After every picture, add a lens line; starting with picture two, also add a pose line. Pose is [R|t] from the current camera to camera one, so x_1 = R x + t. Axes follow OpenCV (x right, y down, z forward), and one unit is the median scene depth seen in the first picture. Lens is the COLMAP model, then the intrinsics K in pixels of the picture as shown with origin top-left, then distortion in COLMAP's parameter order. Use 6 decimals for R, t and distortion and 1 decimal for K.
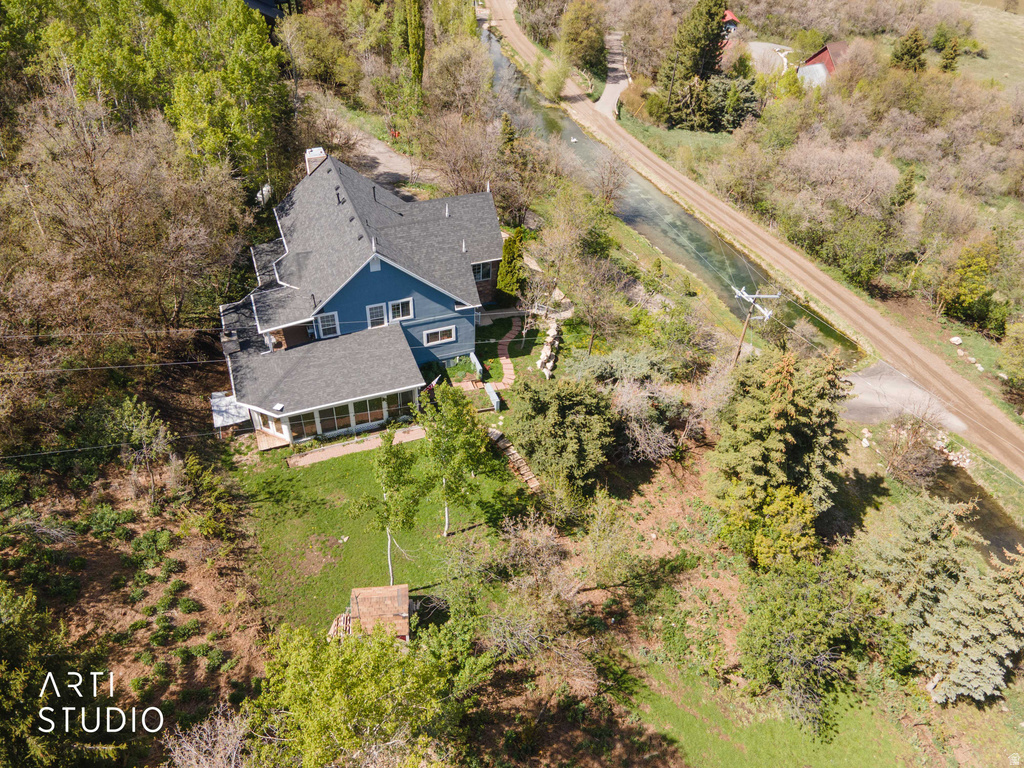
lens RADIAL K [[741.0, 0, 507.5], [0, 741.0, 378.3], [0, 0, 1]] dist [0.044381, 0.000419]
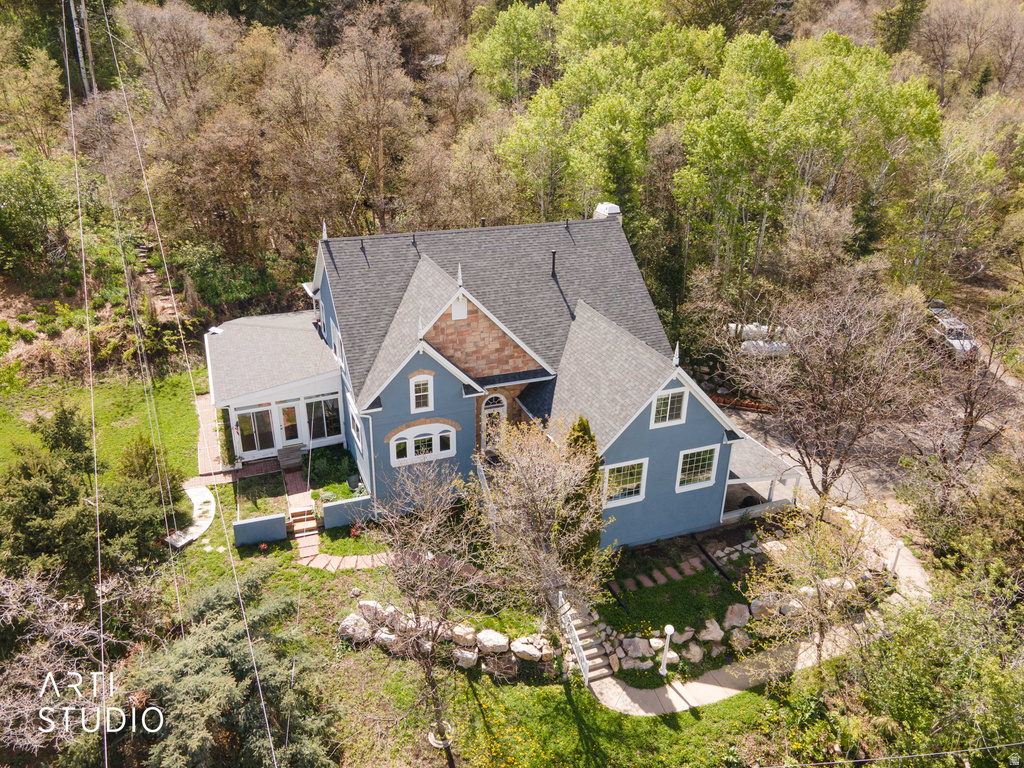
lens RADIAL K [[741.0, 0, 507.5], [0, 741.0, 378.3], [0, 0, 1]] dist [0.044381, 0.000419]
pose [[0.012159, 0.388844, -0.921223, 0.639126], [-0.658465, 0.696449, 0.285277, -0.471597], [0.752513, 0.603125, 0.264508, 1.200641]]
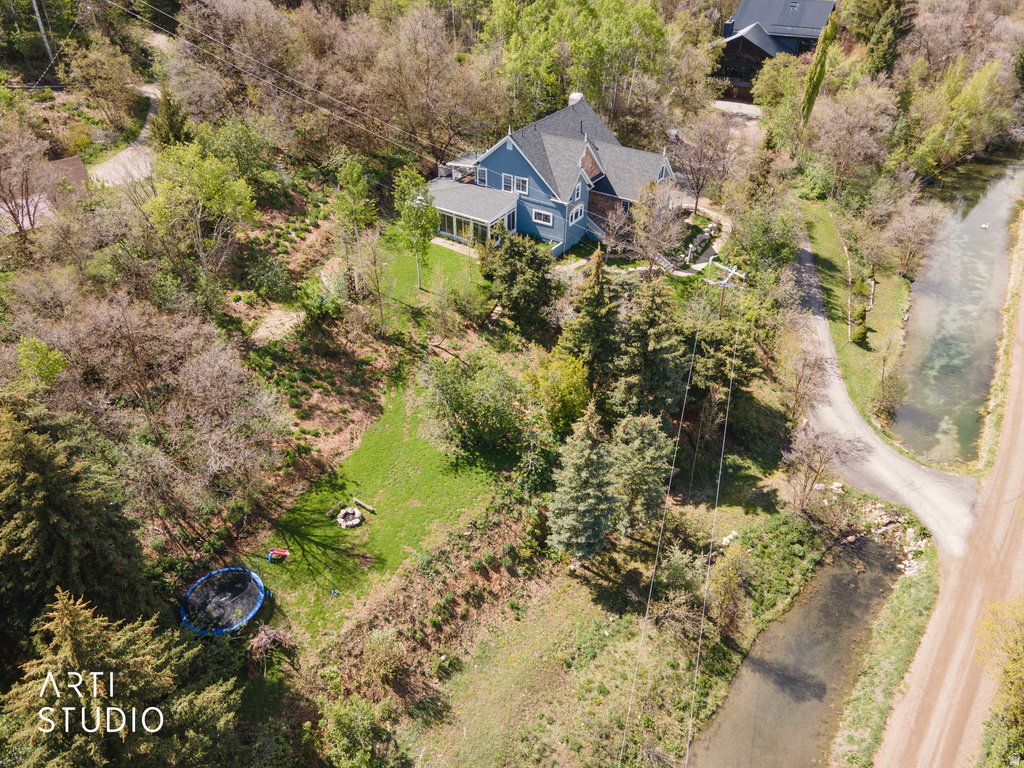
lens RADIAL K [[741.0, 0, 507.5], [0, 741.0, 378.3], [0, 0, 1]] dist [0.044381, 0.000419]
pose [[0.579160, 0.450163, -0.679652, 1.312664], [-0.515524, 0.848085, 0.122423, 0.087905], [0.631513, 0.279474, 0.723247, 0.005986]]
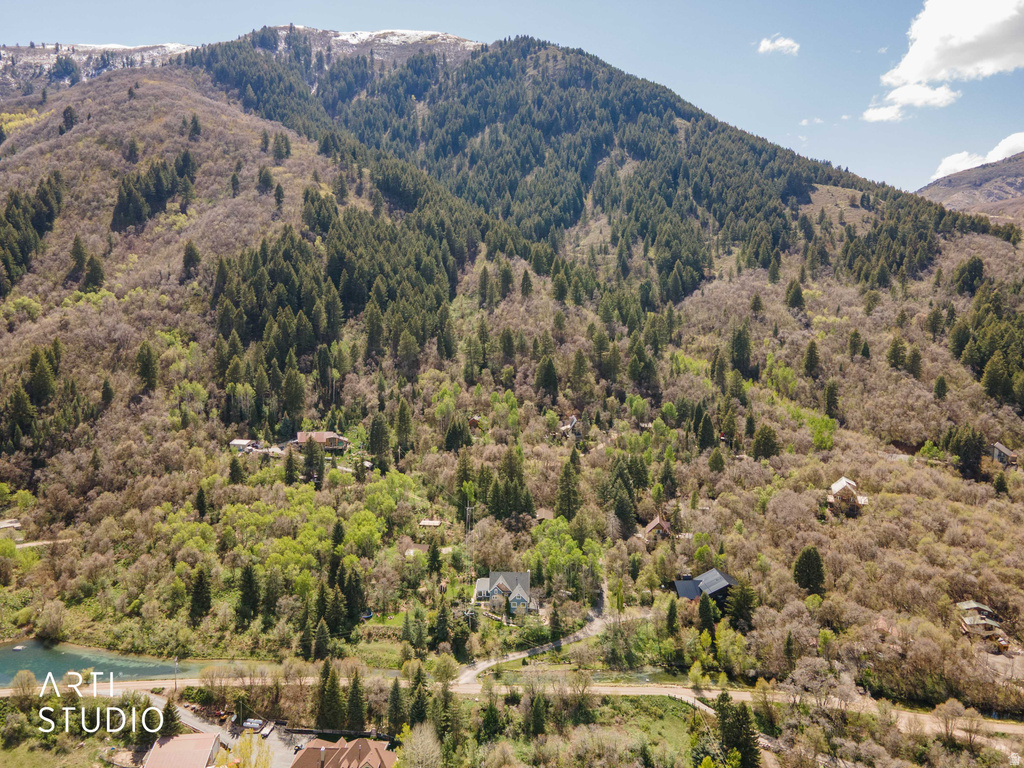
lens RADIAL K [[741.0, 0, 507.5], [0, 741.0, 378.3], [0, 0, 1]] dist [0.044381, 0.000419]
pose [[-0.384511, 0.099457, -0.917747, 6.346676], [-0.610319, 0.718499, 0.333571, -4.169135], [0.692576, 0.688380, -0.215571, 1.560763]]
